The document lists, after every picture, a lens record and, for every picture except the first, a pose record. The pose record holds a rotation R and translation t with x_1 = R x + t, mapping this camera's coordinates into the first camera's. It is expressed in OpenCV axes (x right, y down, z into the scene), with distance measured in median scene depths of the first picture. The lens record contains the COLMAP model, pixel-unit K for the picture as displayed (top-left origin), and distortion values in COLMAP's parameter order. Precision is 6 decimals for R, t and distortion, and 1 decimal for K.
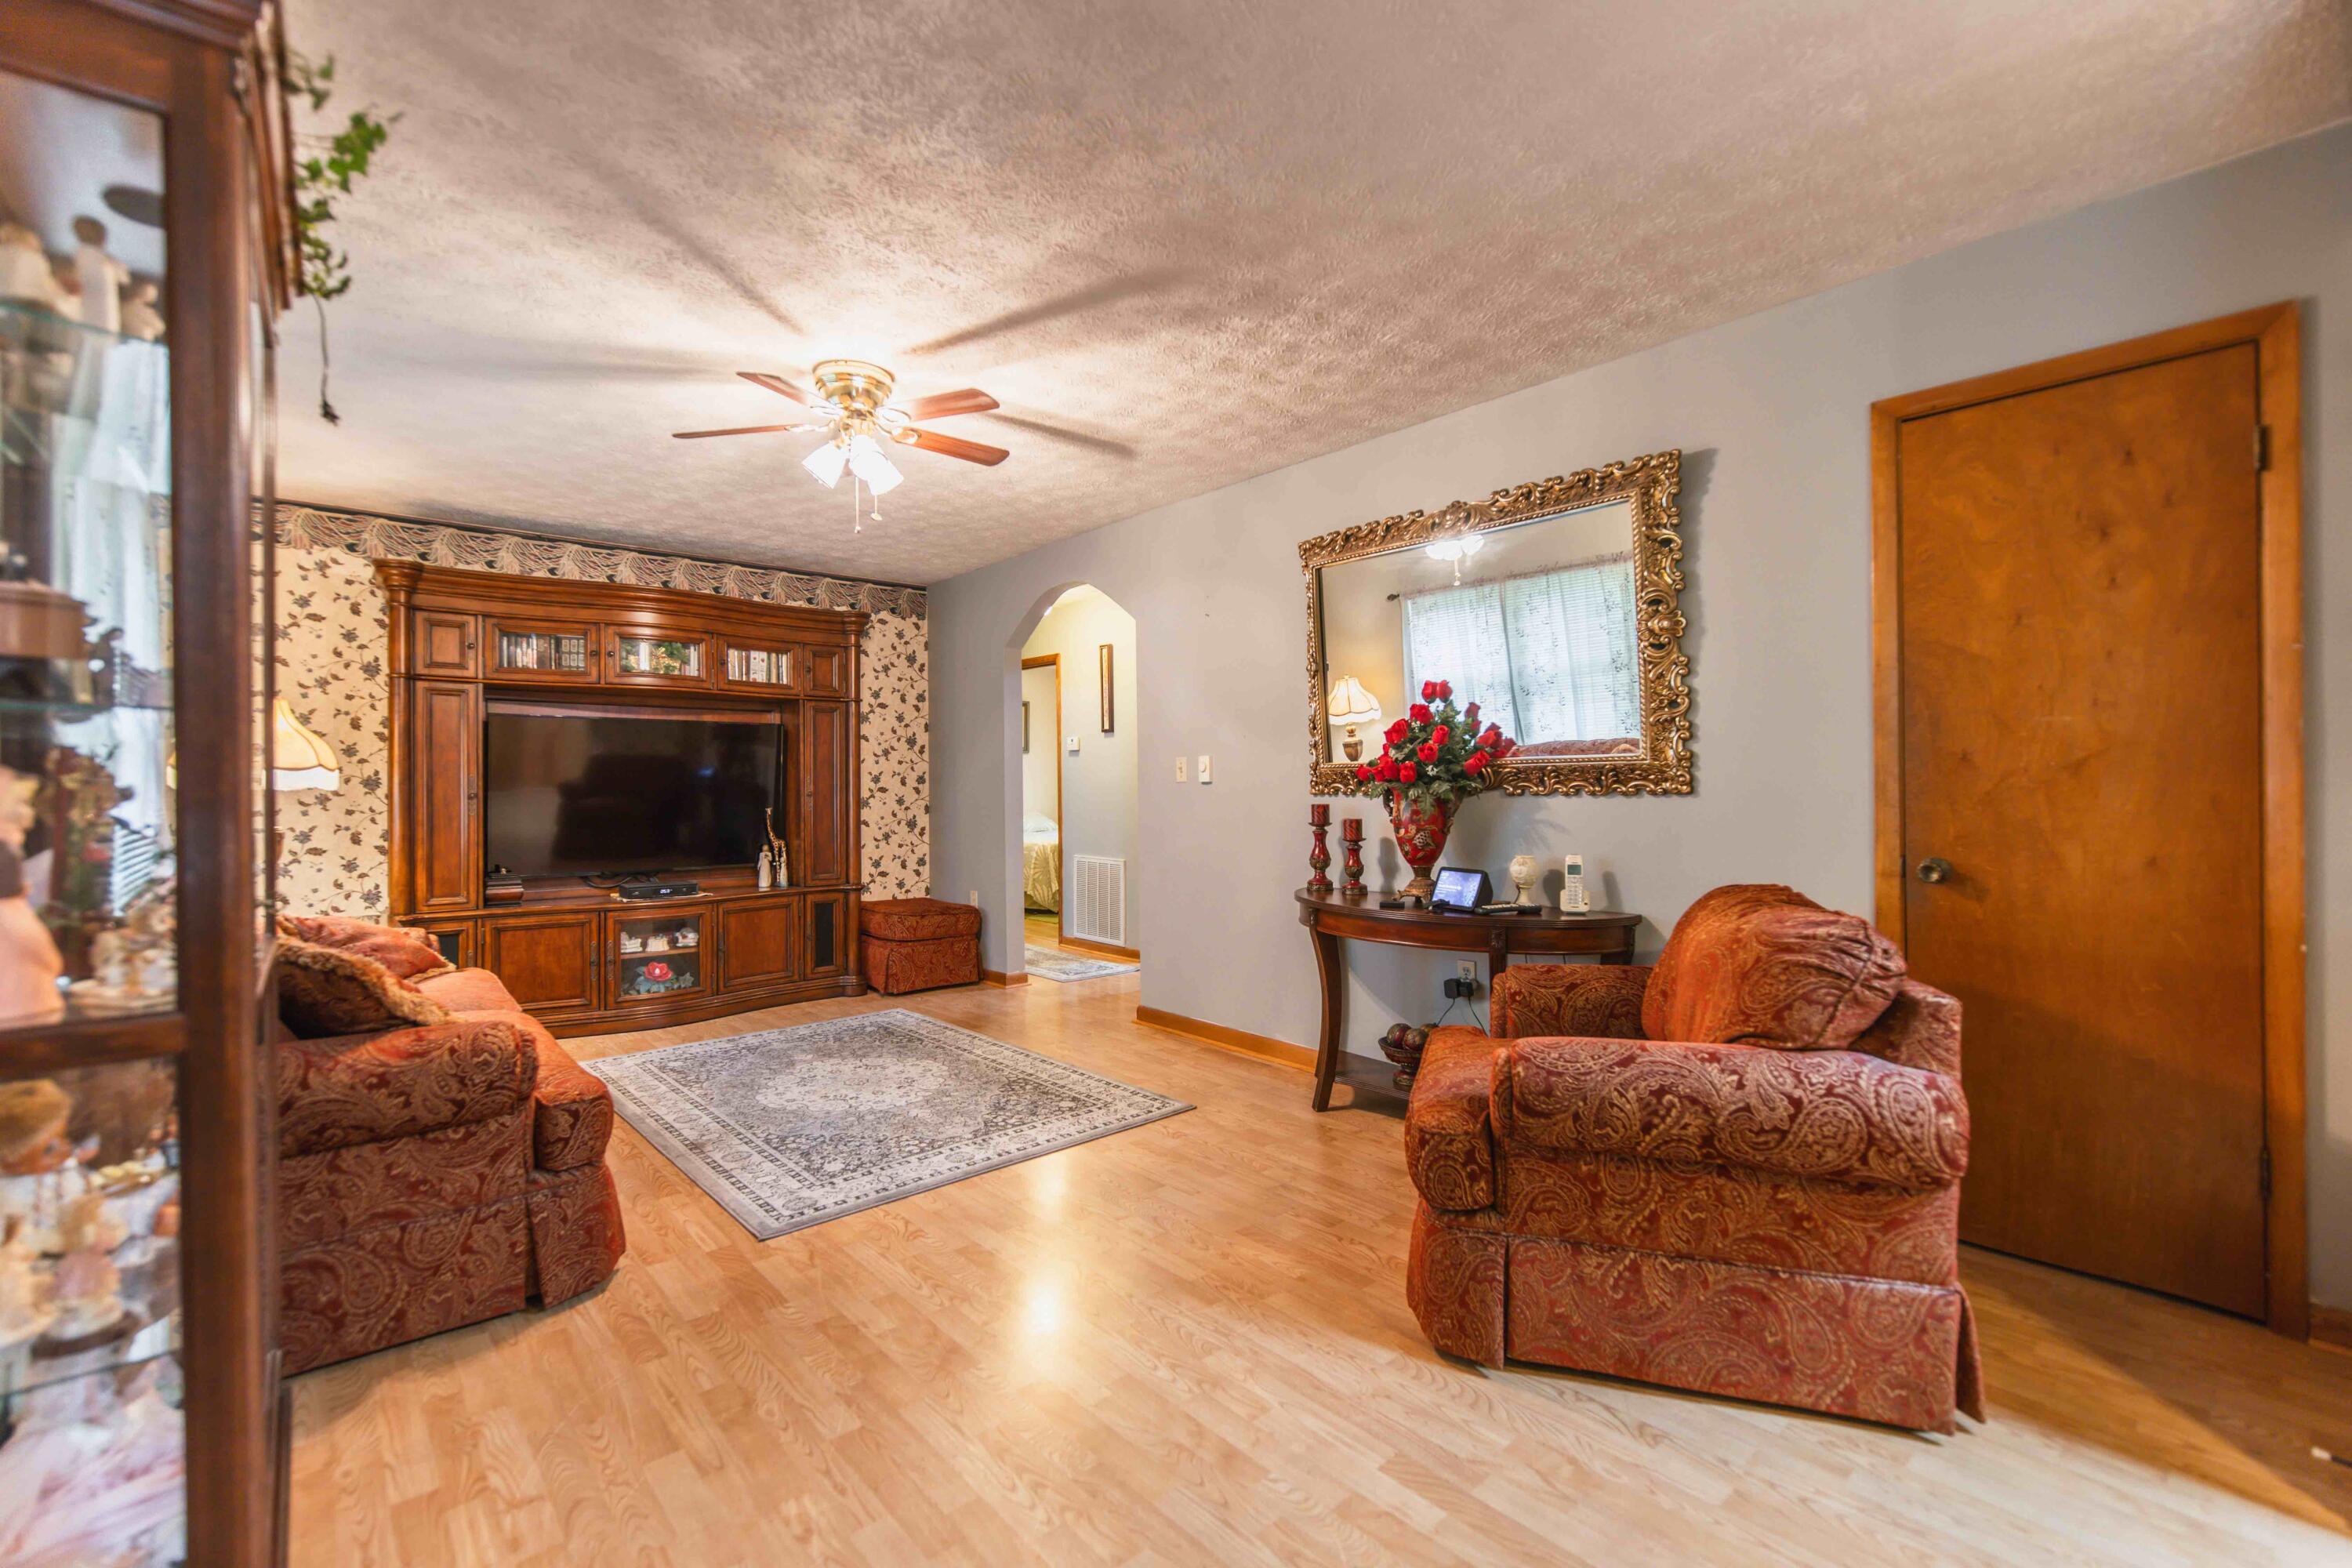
lens RADIAL K [[1014.0, 0, 1170.1], [0, 1014.0, 784.9], [0, 0, 1]] dist [0.001333, 0.000246]
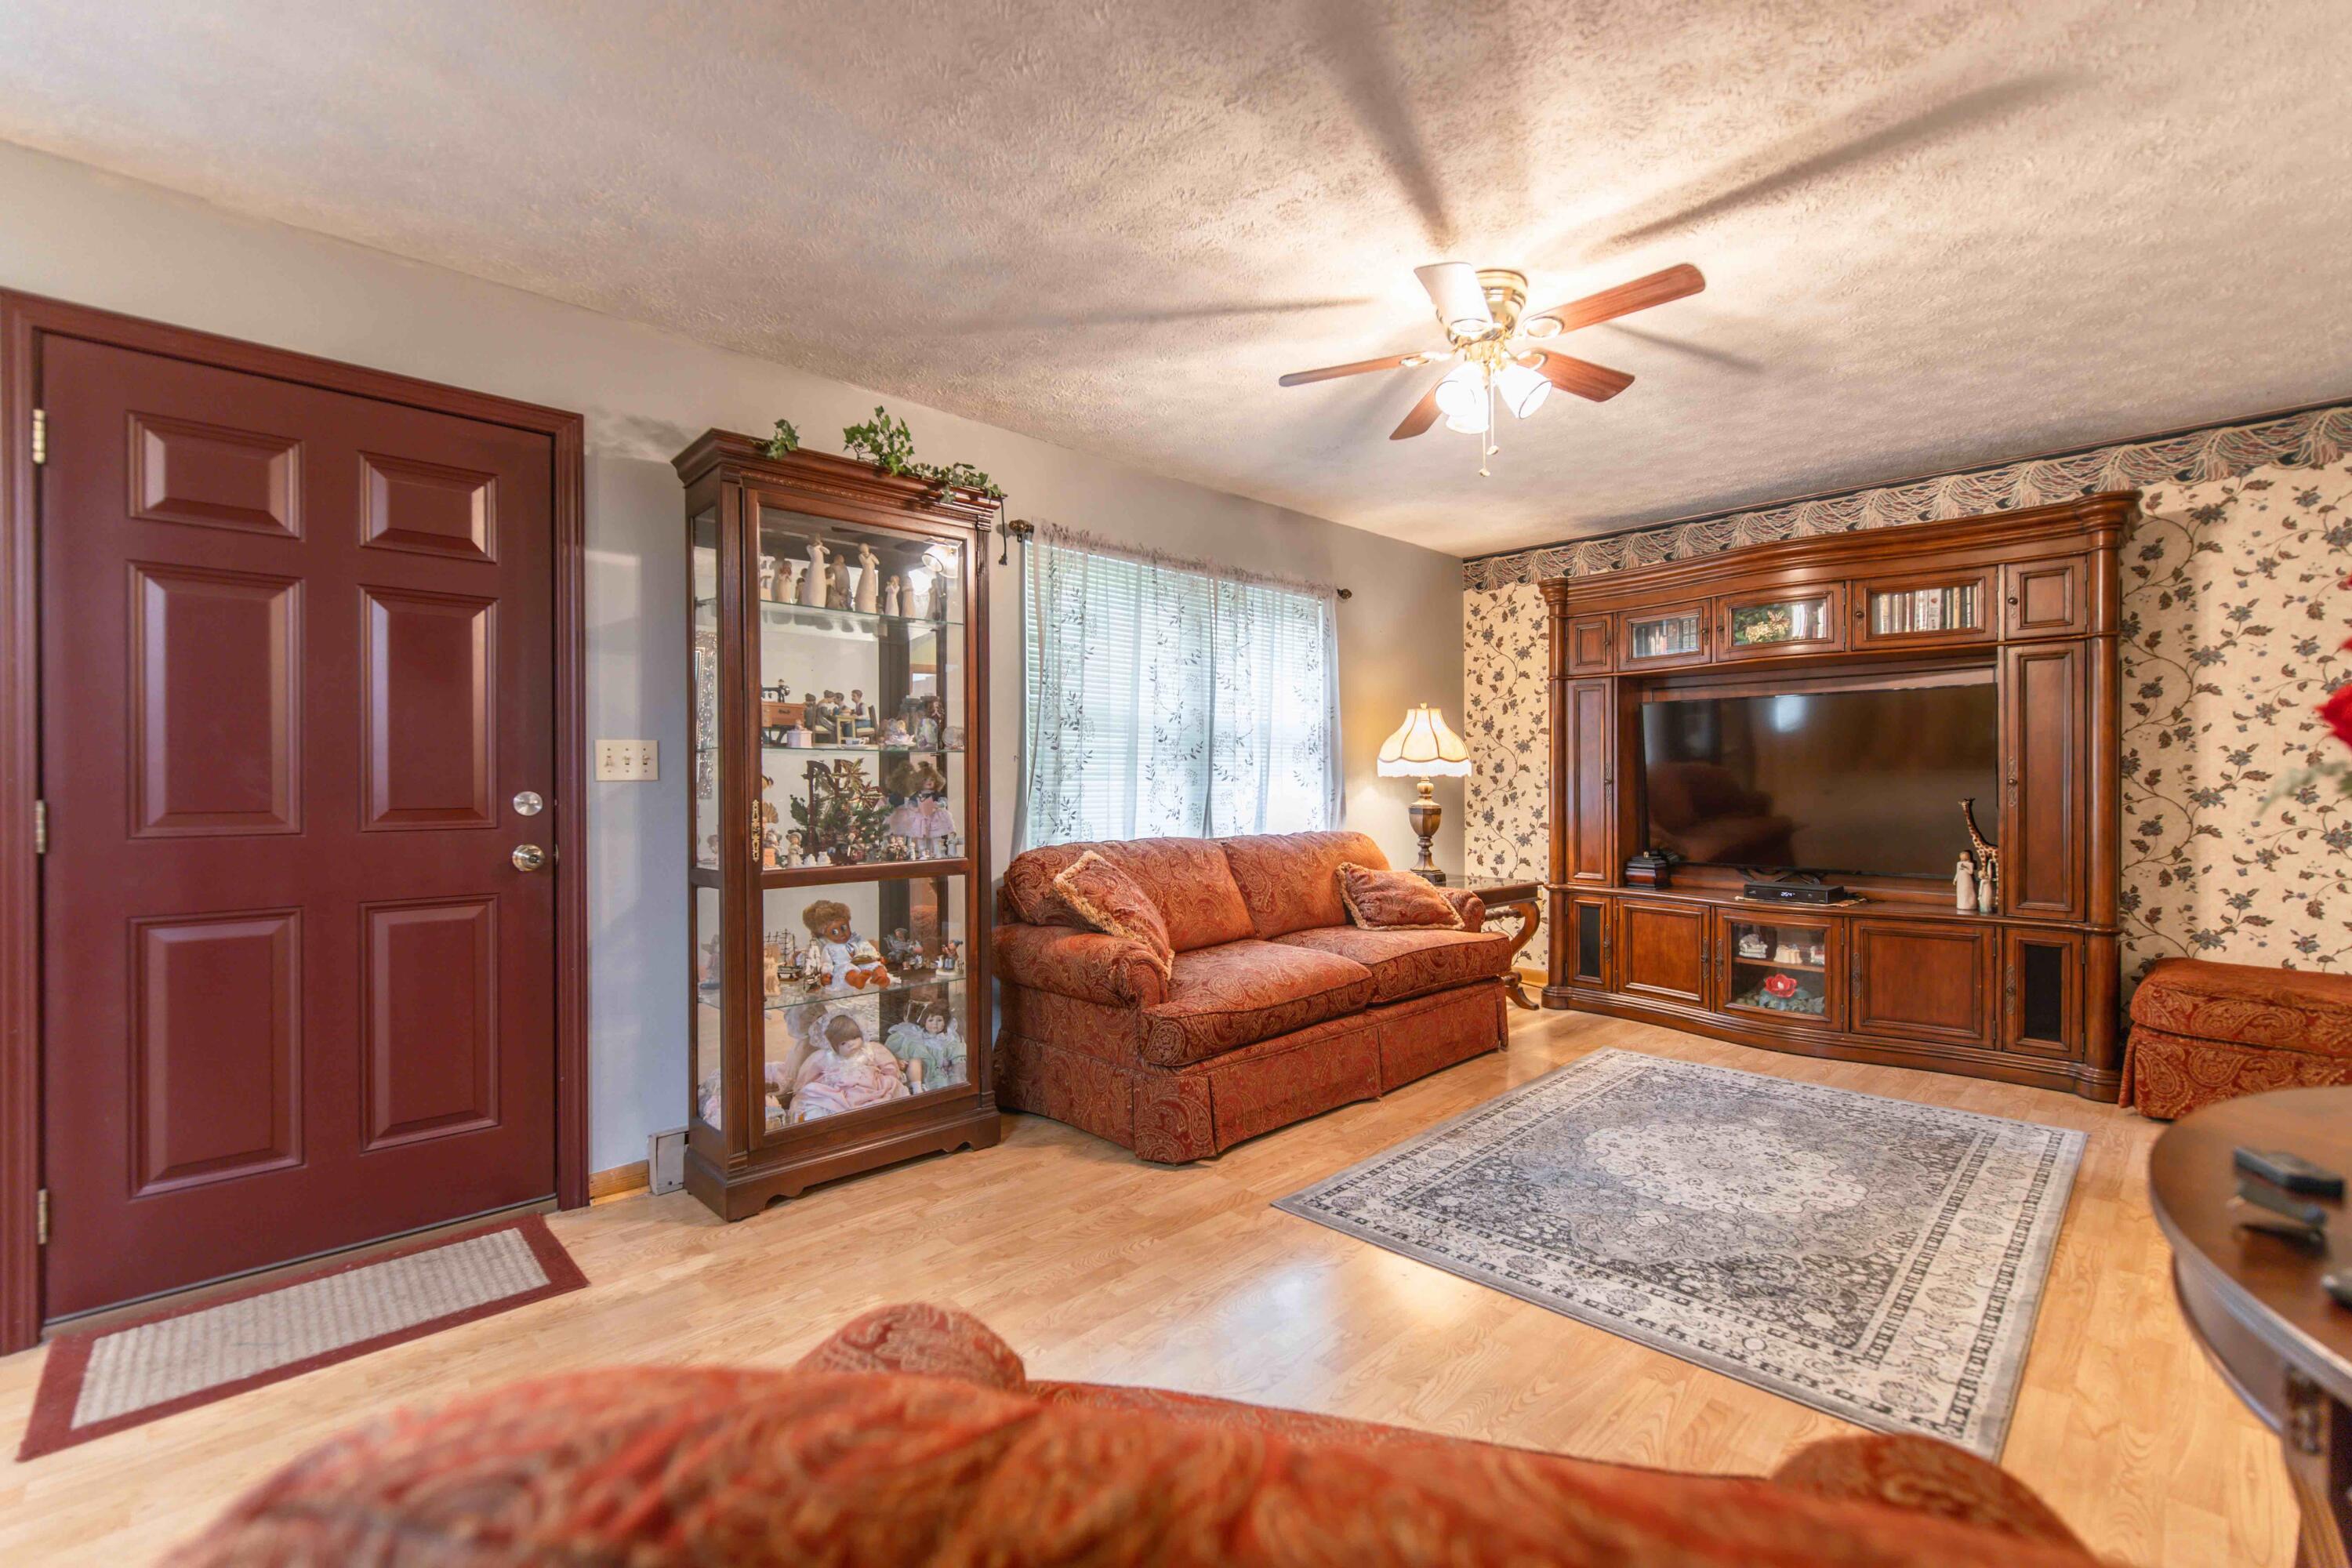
lens RADIAL K [[1014.0, 0, 1170.1], [0, 1014.0, 784.9], [0, 0, 1]] dist [0.001333, 0.000246]
pose [[0.047900, 0.010836, -0.998793, 0.452378], [0.007295, 0.999911, 0.011198, -0.001713], [0.998825, -0.007823, 0.047817, 0.593159]]
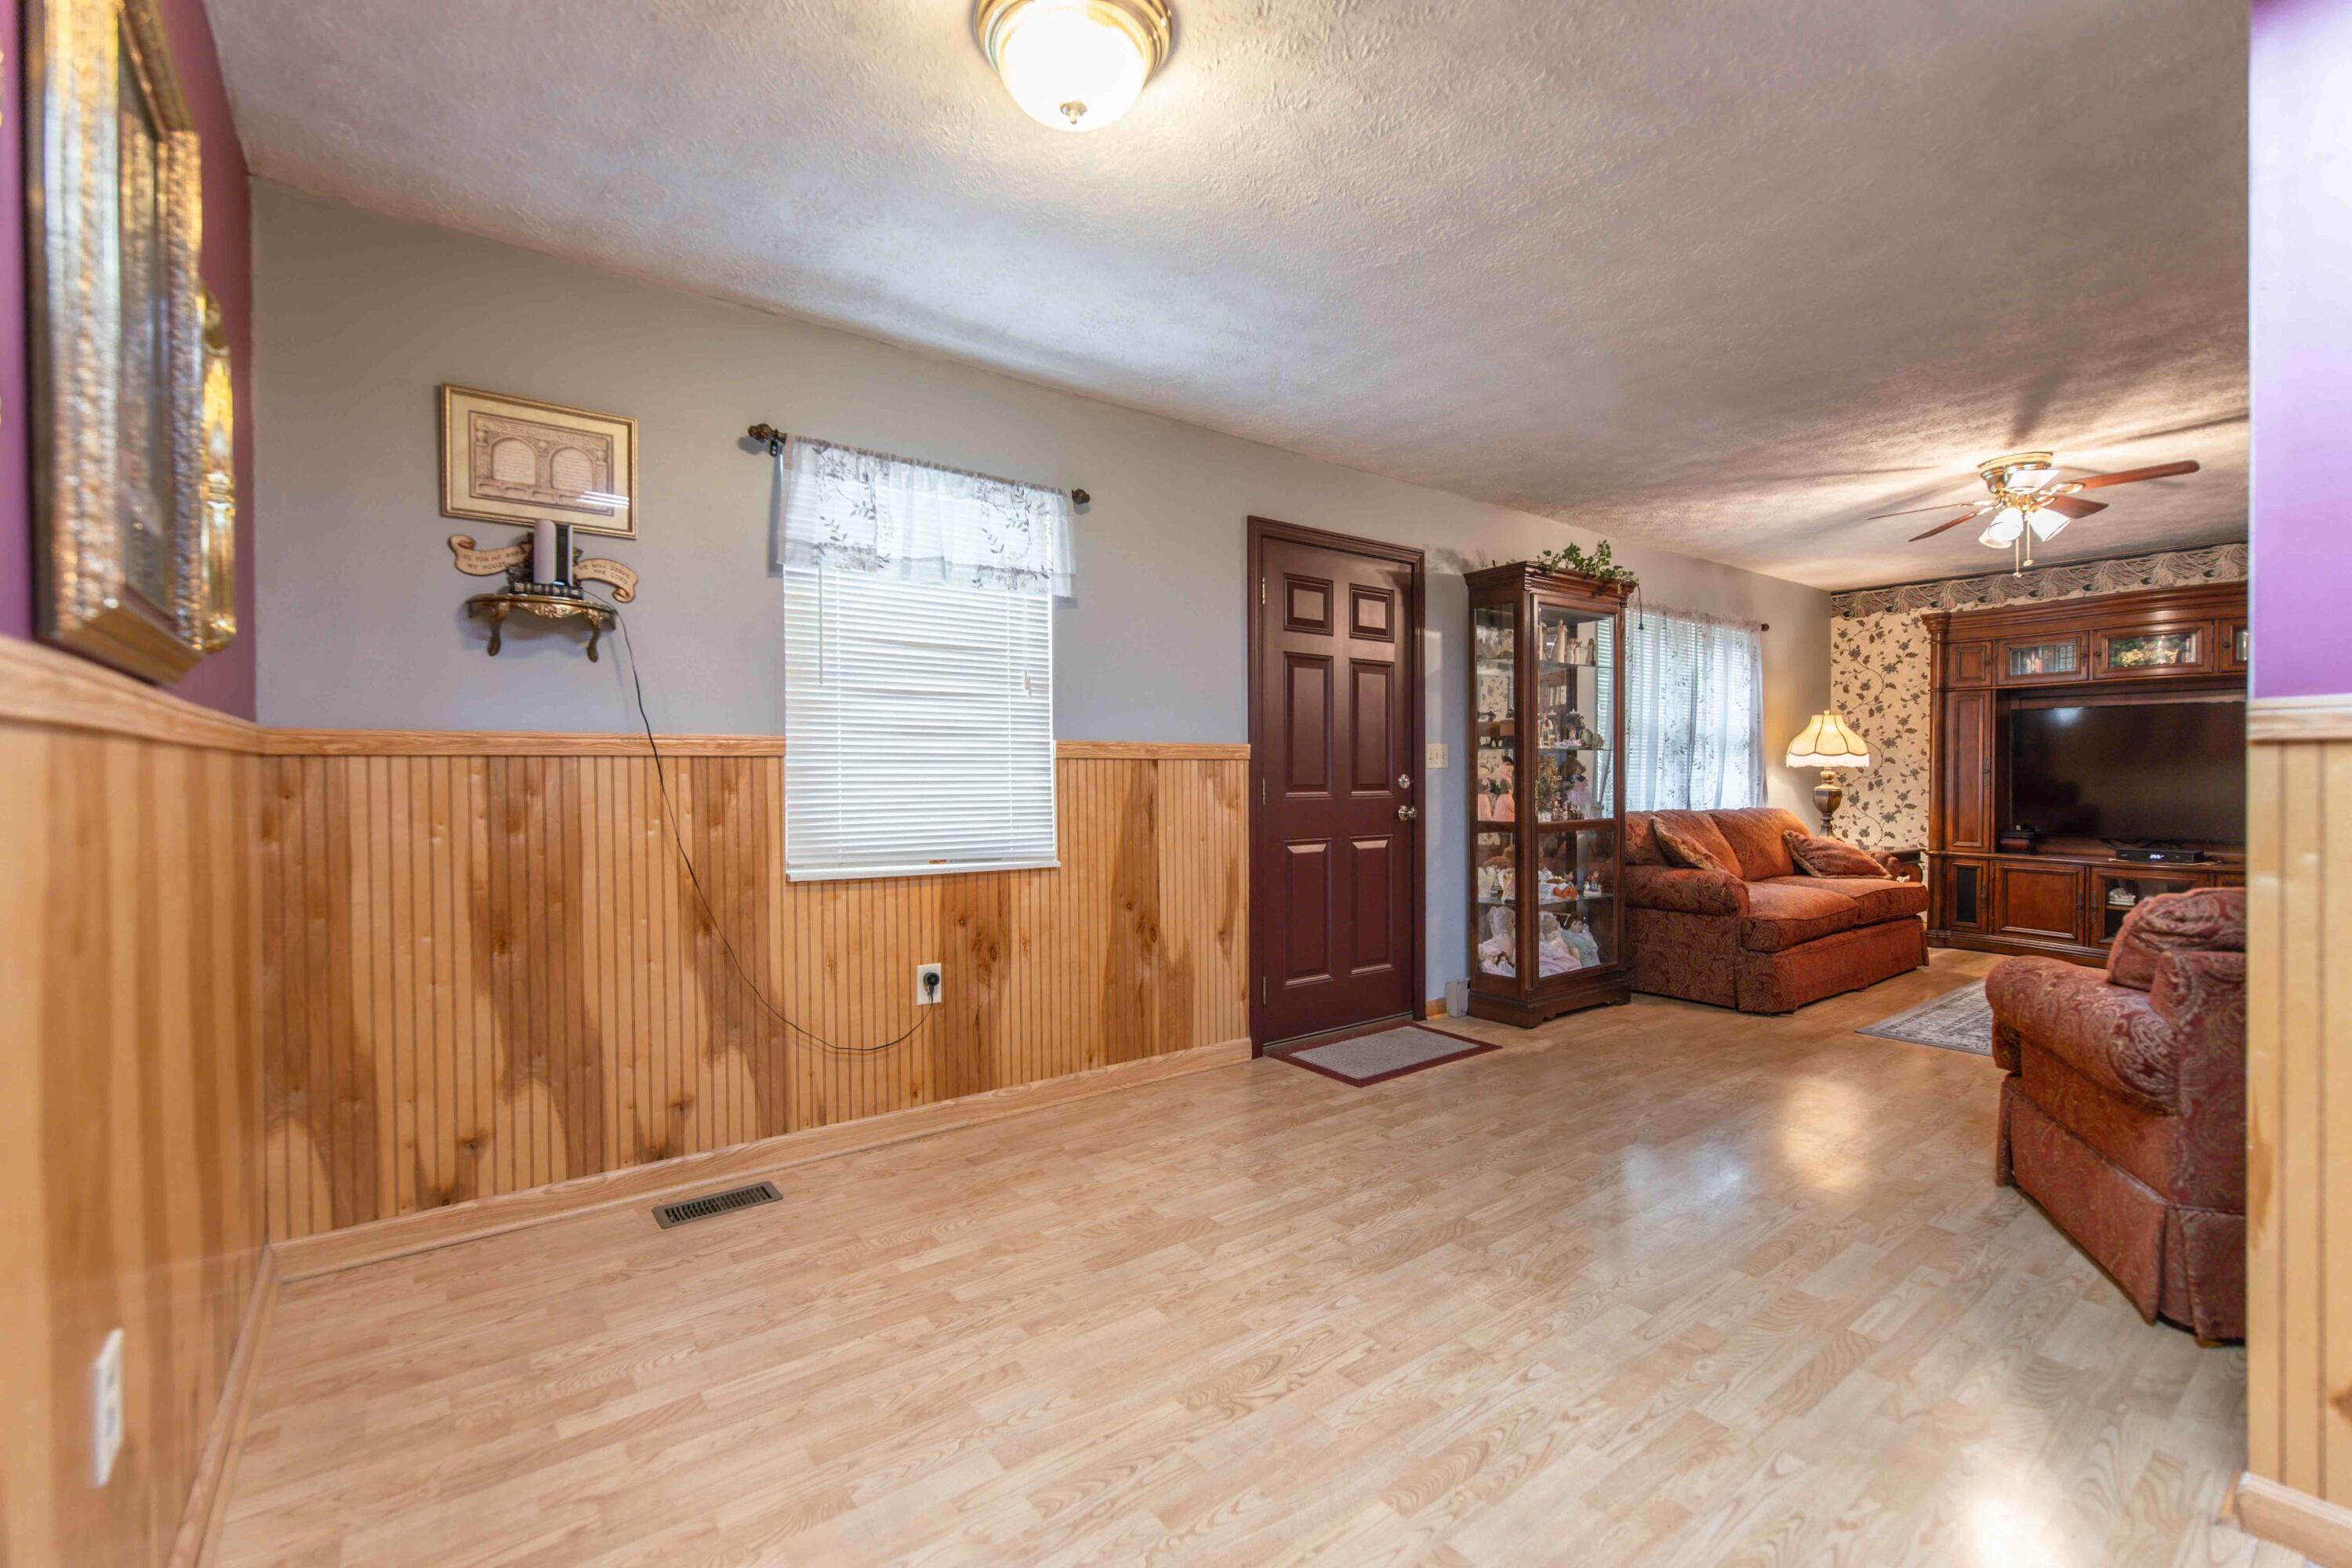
lens RADIAL K [[1014.0, 0, 1170.1], [0, 1014.0, 784.9], [0, 0, 1]] dist [0.001333, 0.000246]
pose [[-0.068002, 0.020398, -0.997477, 0.957073], [0.005457, 0.999784, 0.020073, -0.005339], [0.997670, -0.004079, -0.068098, -0.028494]]
